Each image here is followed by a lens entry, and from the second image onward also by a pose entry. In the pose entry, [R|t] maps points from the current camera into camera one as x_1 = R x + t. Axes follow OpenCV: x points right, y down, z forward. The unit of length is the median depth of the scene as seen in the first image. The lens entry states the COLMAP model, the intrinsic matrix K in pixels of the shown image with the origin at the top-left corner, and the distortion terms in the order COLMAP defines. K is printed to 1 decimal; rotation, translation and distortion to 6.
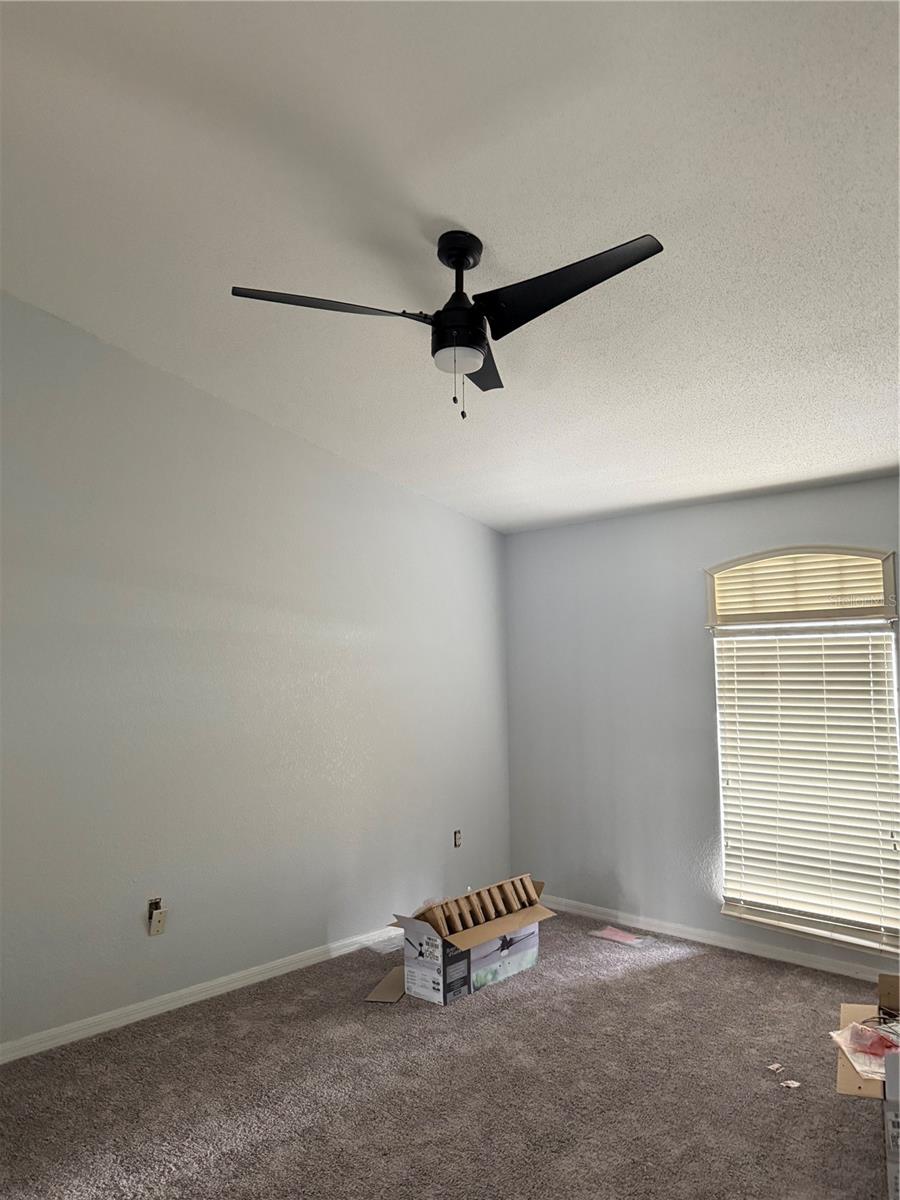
lens RADIAL K [[847.7, 0, 442.3], [0, 847.7, 590.4], [0, 0, 1]] dist [0.048619, -0.041648]
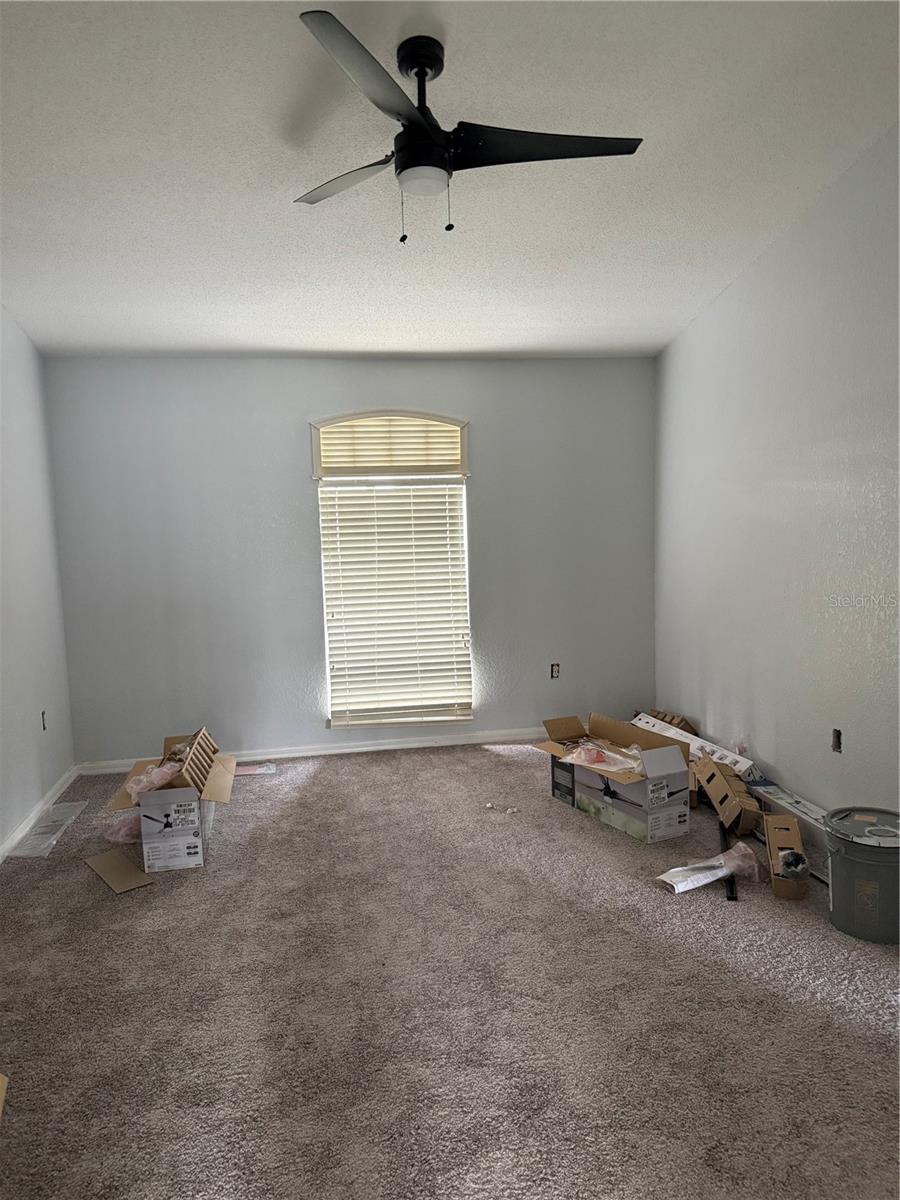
lens RADIAL K [[847.7, 0, 438.5], [0, 847.7, 597.9], [0, 0, 1]] dist [0.048619, -0.041648]
pose [[0.599148, -0.081631, 0.796466, -0.496472], [-0.053271, 0.988520, 0.141389, 0.035385], [-0.798864, -0.127142, 0.587921, 0.230930]]
